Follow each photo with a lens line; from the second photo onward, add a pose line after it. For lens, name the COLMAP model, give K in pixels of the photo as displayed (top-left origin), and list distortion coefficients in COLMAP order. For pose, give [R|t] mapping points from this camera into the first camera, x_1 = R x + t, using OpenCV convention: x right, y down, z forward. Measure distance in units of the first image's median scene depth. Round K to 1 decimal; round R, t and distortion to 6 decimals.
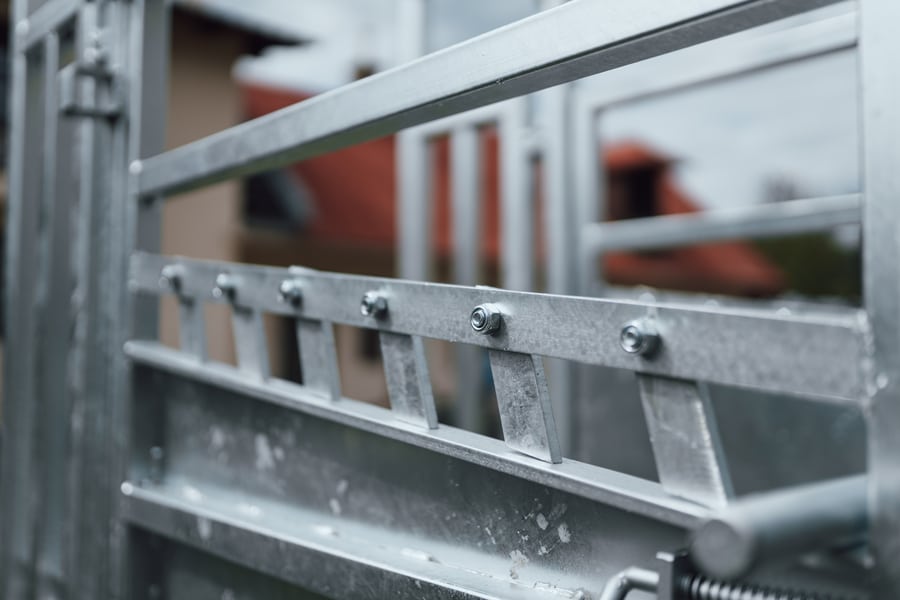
lens RADIAL K [[895.1, 0, 450.0], [0, 895.1, 300.0], [0, 0, 1]] dist [-0.003085, 0.000138]
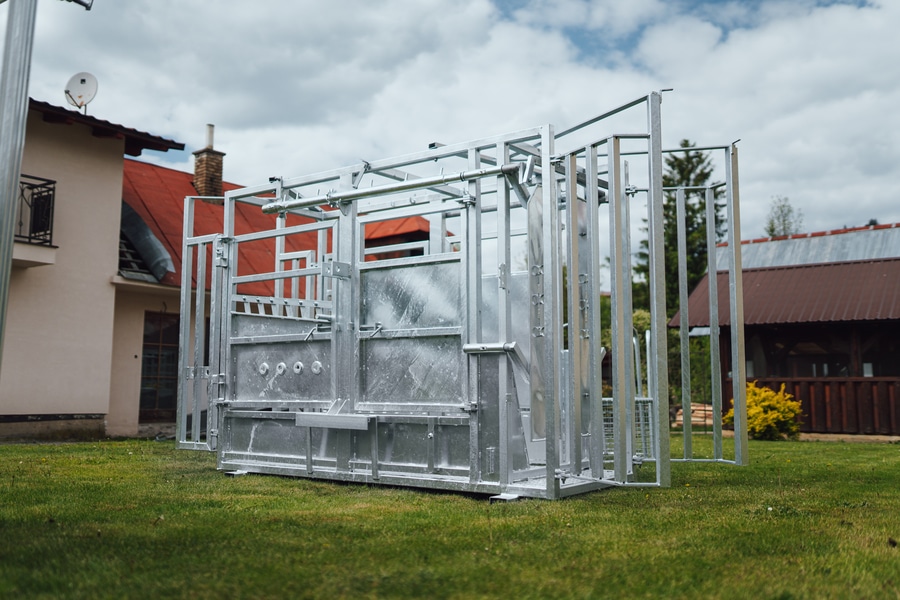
lens RADIAL K [[835.7, 0, 450.0], [0, 835.7, 300.0], [0, 0, 1]] dist [0.004491, -0.004679]
pose [[0.977873, 0.017517, 0.208464, -0.183096], [-0.008561, 0.999004, -0.043784, 0.273244], [-0.209024, 0.041030, 0.977049, -5.875174]]
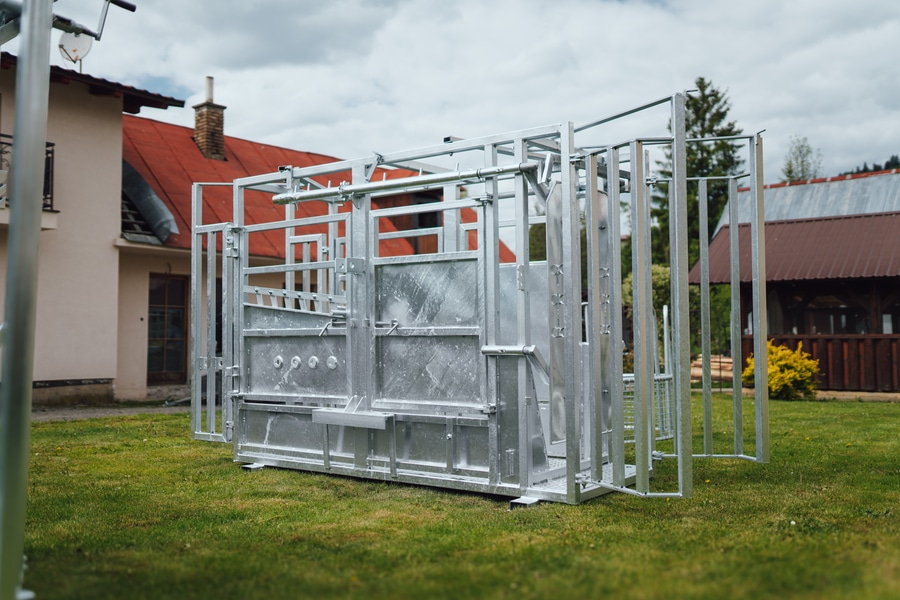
lens RADIAL K [[854.2, 0, 450.0], [0, 854.2, 300.0], [0, 0, 1]] dist [0.002452, 0.002085]
pose [[0.979709, -0.006072, 0.200335, -0.257074], [0.001649, 0.999751, 0.022238, -0.104204], [-0.200420, -0.021456, 0.979475, -5.893701]]
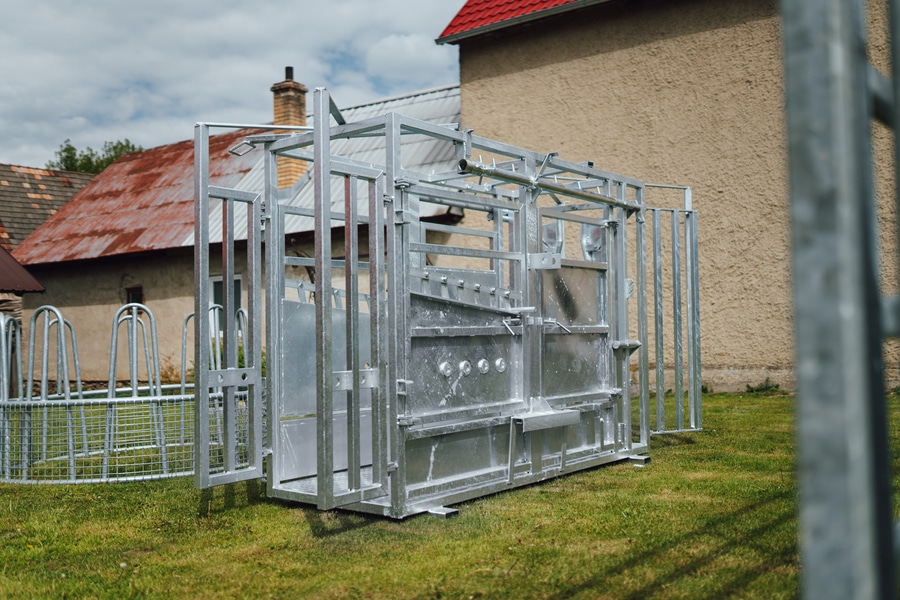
lens RADIAL K [[895.1, 0, 450.0], [0, 895.1, 300.0], [0, 0, 1]] dist [-0.003085, 0.000138]
pose [[-0.175764, 0.042401, 0.983519, -5.823329], [-0.034440, 0.998196, -0.049189, 0.389608], [-0.983830, -0.042518, -0.173987, 2.141606]]
